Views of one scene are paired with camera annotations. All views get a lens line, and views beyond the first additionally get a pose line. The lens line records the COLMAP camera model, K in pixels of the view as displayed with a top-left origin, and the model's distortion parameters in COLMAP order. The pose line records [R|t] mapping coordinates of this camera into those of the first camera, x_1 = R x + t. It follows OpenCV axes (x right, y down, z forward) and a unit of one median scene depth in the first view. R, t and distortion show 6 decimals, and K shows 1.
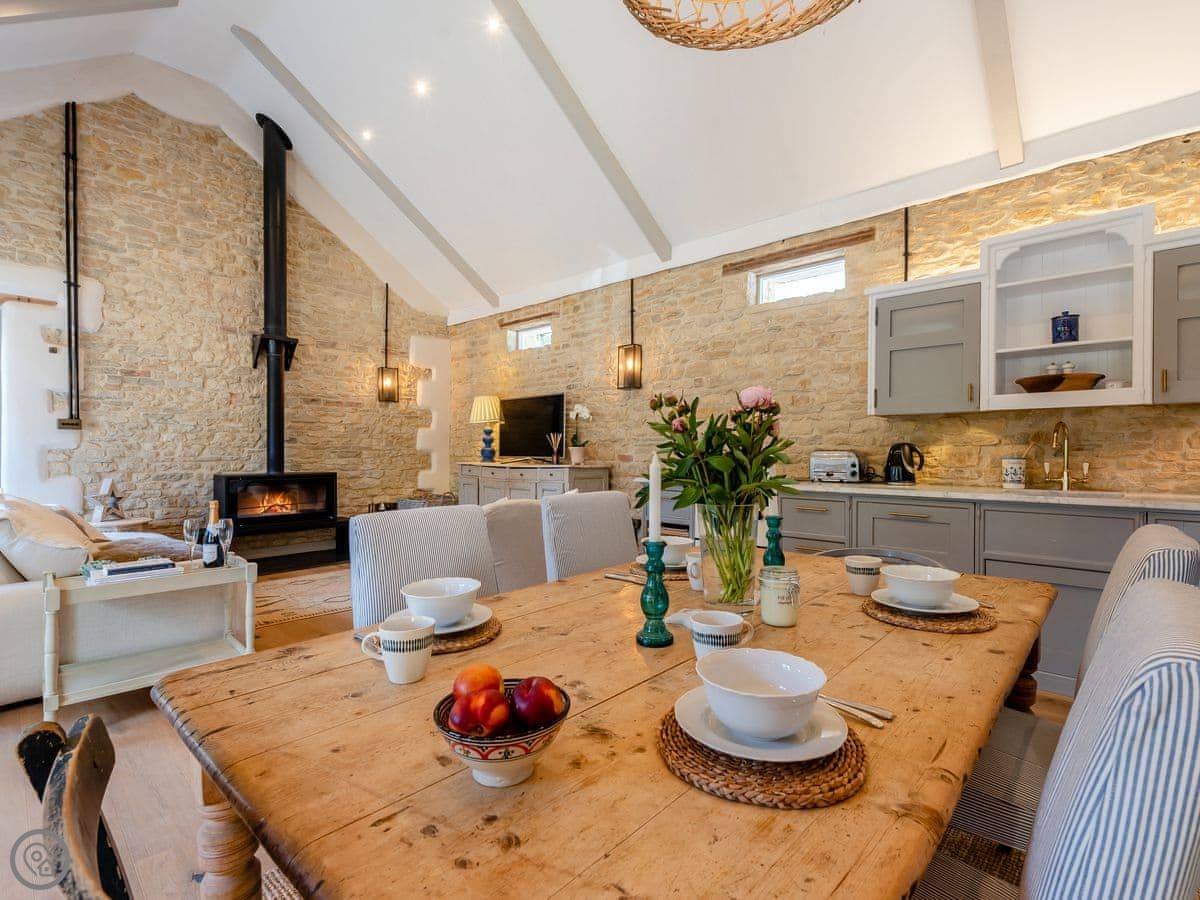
lens RADIAL K [[581.2, 0, 606.0], [0, 581.2, 458.3], [0, 0, 1]] dist [0.011505, -0.005659]
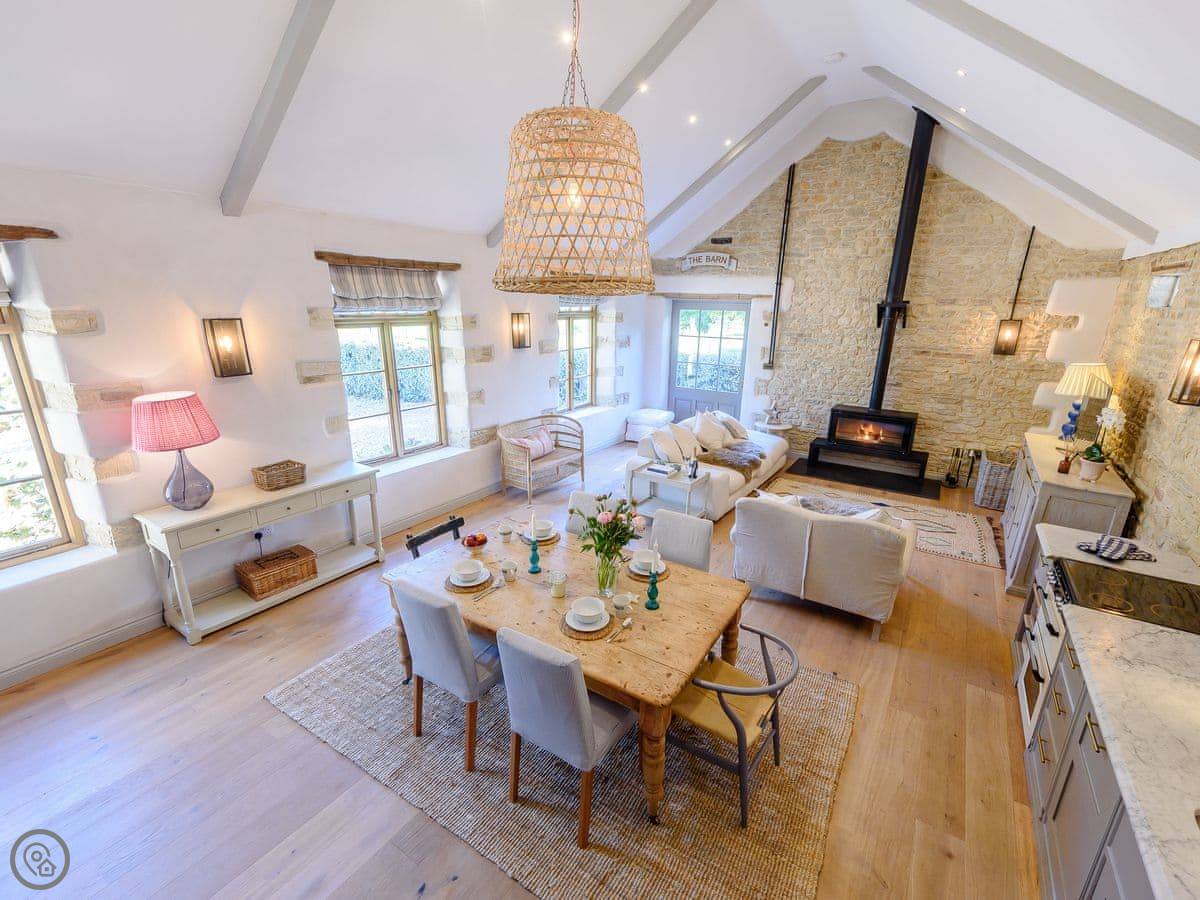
lens RADIAL K [[522.4, 0, 604.7], [0, 522.4, 457.2], [0, 0, 1]] dist [0.014884, -0.005390]
pose [[0.156819, 0.285607, -0.945429, 0.548084], [-0.026580, 0.958147, 0.285040, -0.214844], [0.987270, -0.019570, 0.157847, 0.224103]]
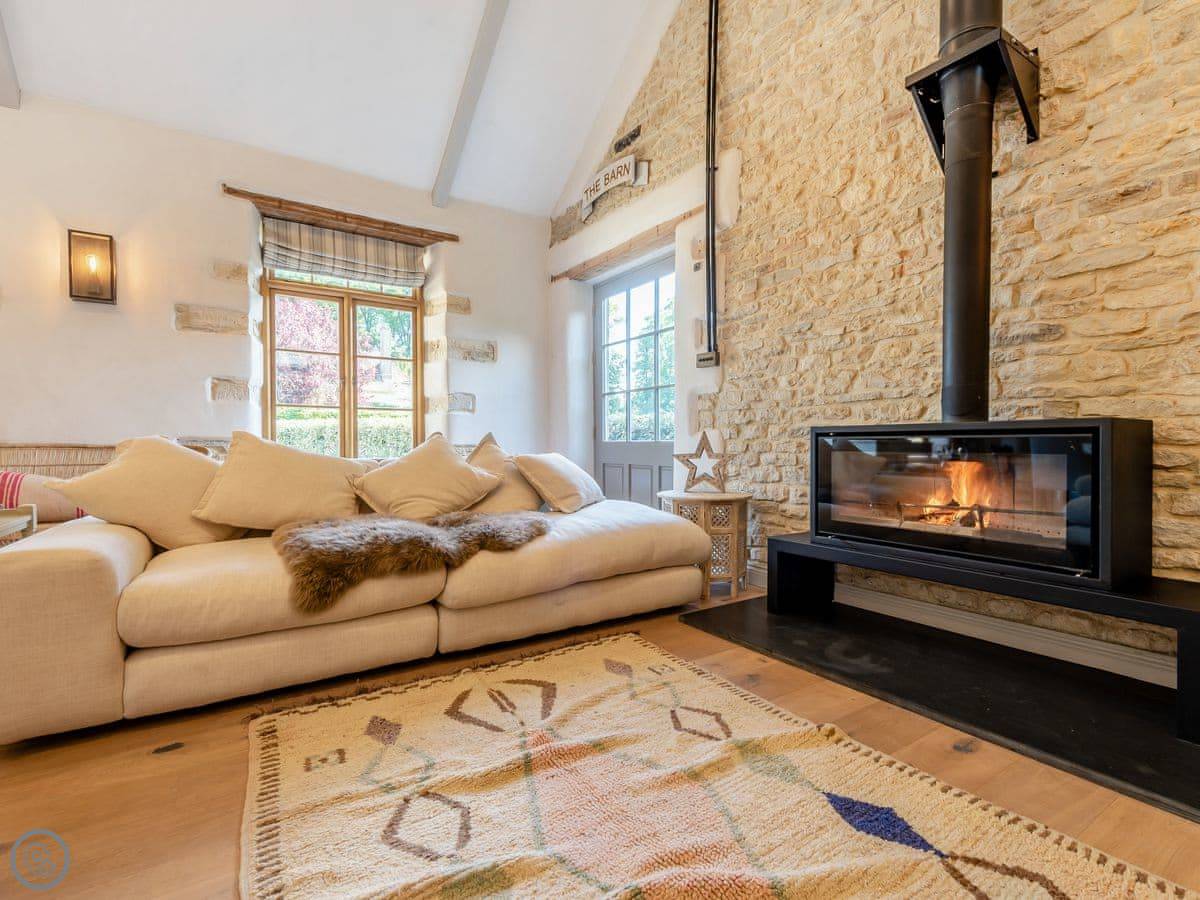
lens RADIAL K [[558.7, 0, 600.0], [0, 558.7, 450.0], [0, 0, 1]] dist [0.014442, -0.005663]
pose [[-0.223600, 0.014550, -0.974572, -0.166716], [-0.009963, 0.999802, 0.017212, 0.042709], [0.974630, 0.013558, -0.223410, 0.936828]]
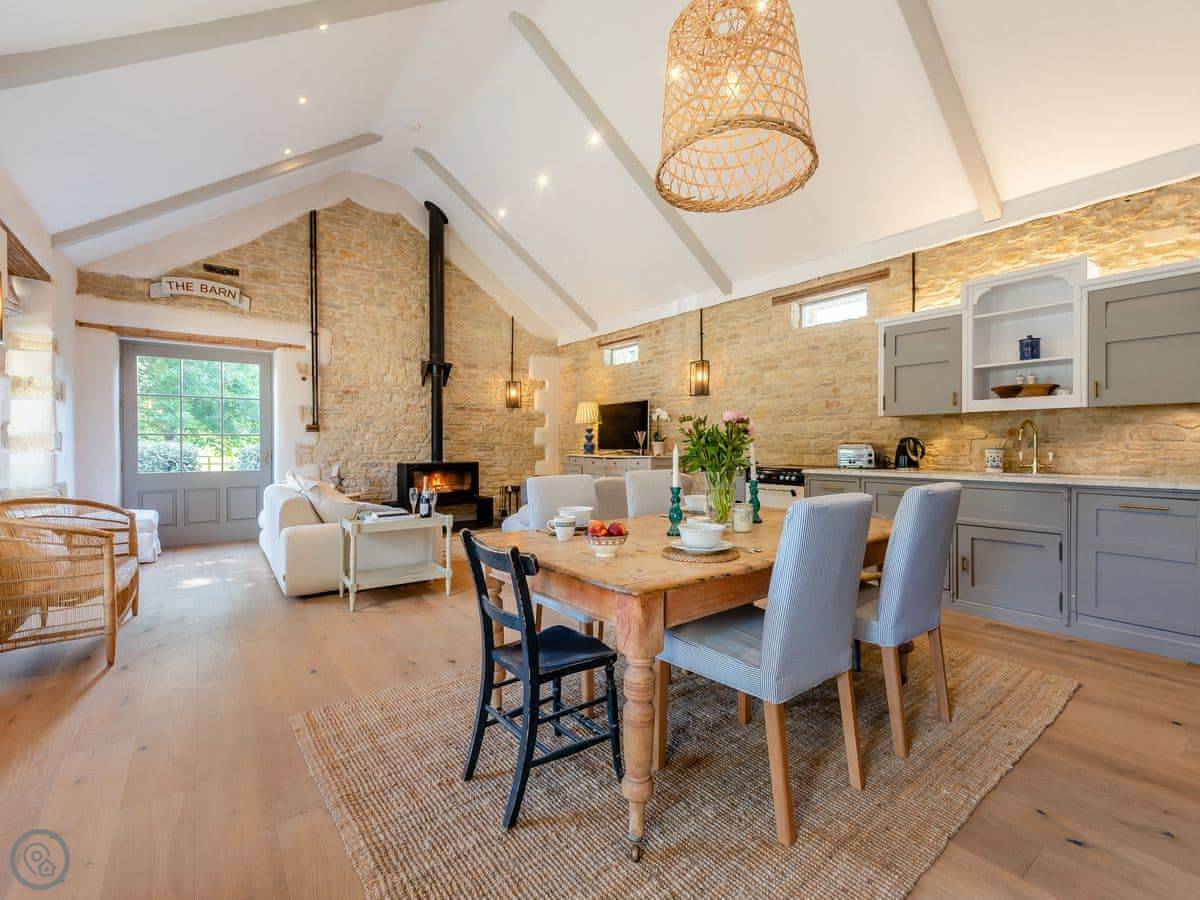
lens RADIAL K [[542.9, 0, 595.1], [0, 542.9, 452.6], [0, 0, 1]] dist [-0.000359, -0.001604]
pose [[0.983167, -0.001742, -0.182700, 0.032224], [0.001832, 0.999998, 0.000323, 0.003840], [0.182699, -0.000652, 0.983169, -0.200717]]
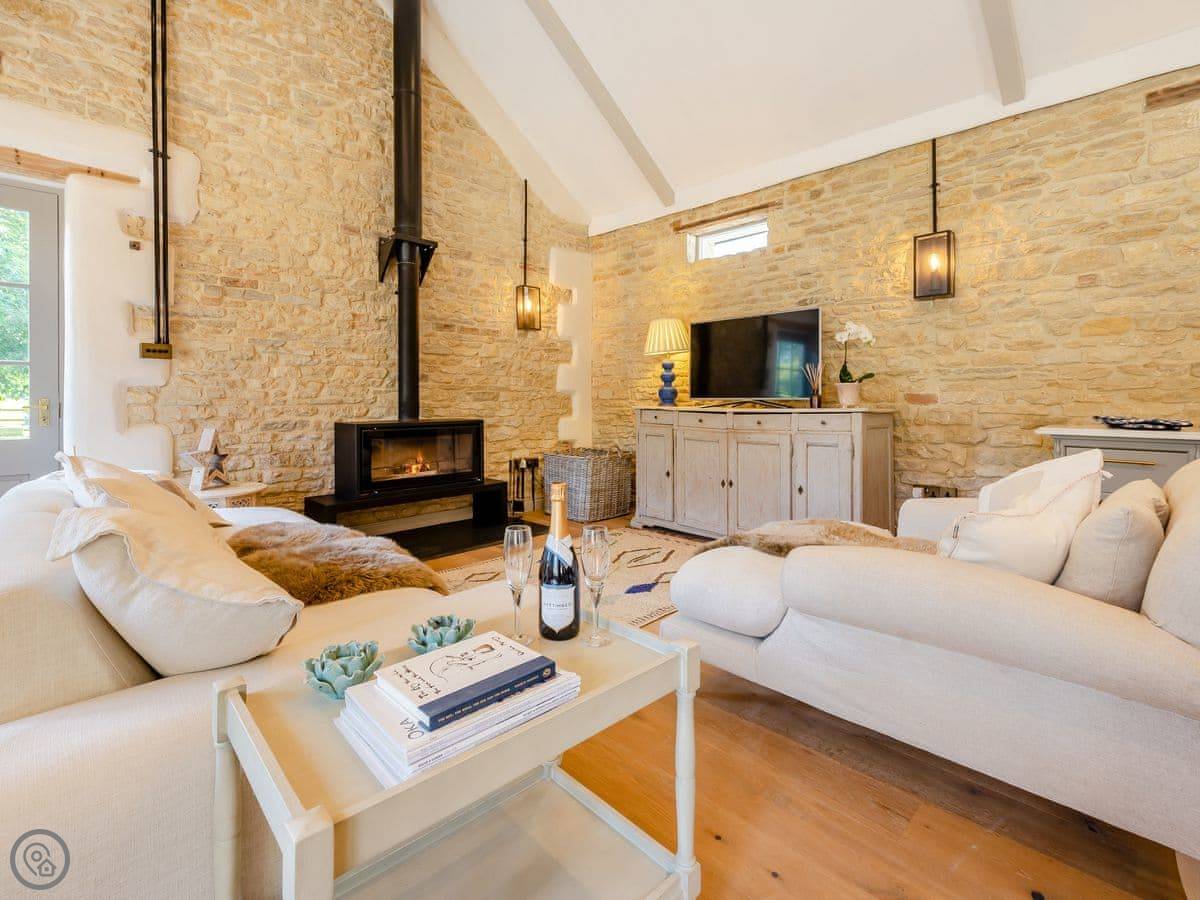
lens RADIAL K [[567.6, 0, 589.4], [0, 567.6, 404.1], [0, 0, 1]] dist [0.013344, -0.007428]
pose [[0.998976, -0.001627, -0.045204, -0.330088], [0.001483, 0.999994, -0.003215, 0.007896], [0.045209, 0.003145, 0.998973, 0.303229]]
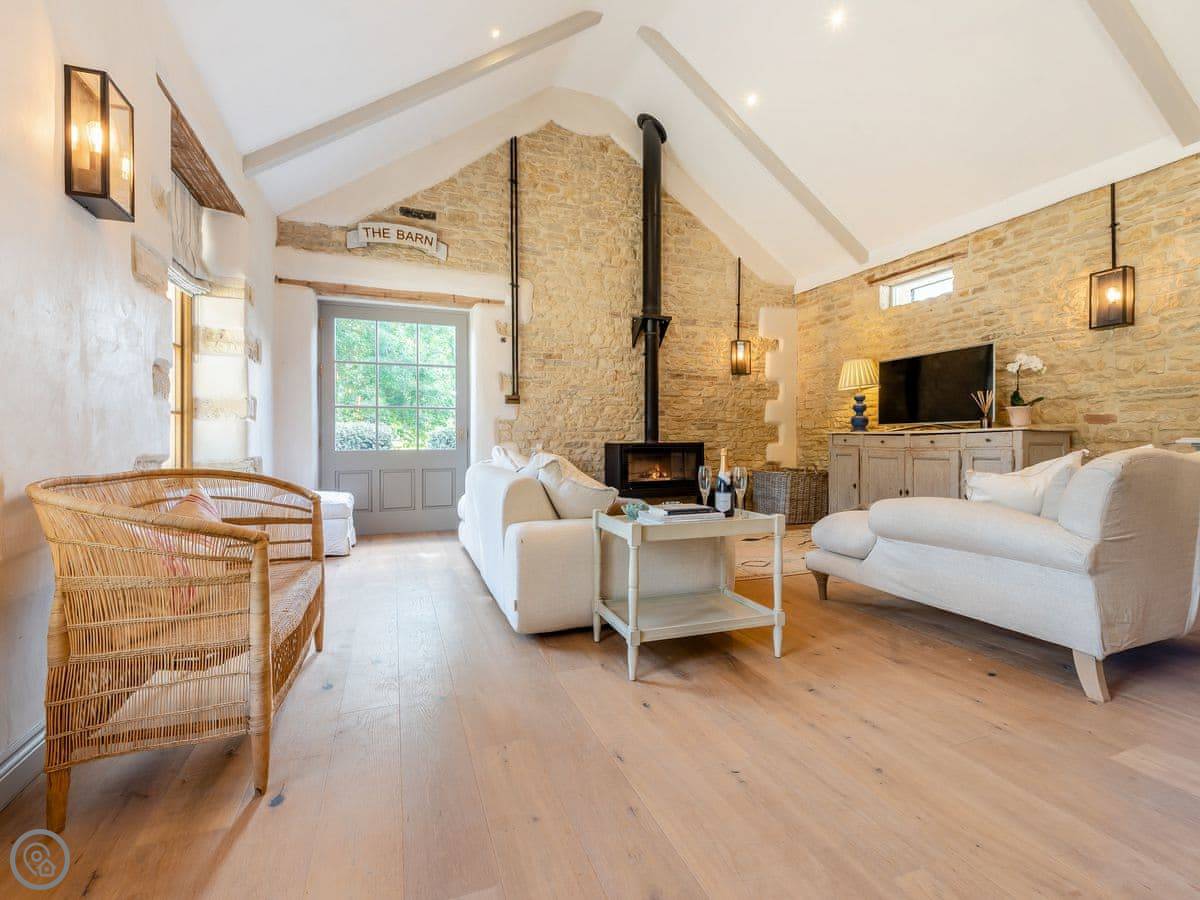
lens RADIAL K [[537.5, 0, 583.3], [0, 537.5, 442.7], [0, 0, 1]] dist [0.017185, -0.007887]
pose [[0.891851, -0.002265, -0.452324, -0.250700], [-0.001340, 0.999970, -0.007649, 0.037395], [0.452327, 0.007428, 0.891821, 0.054763]]
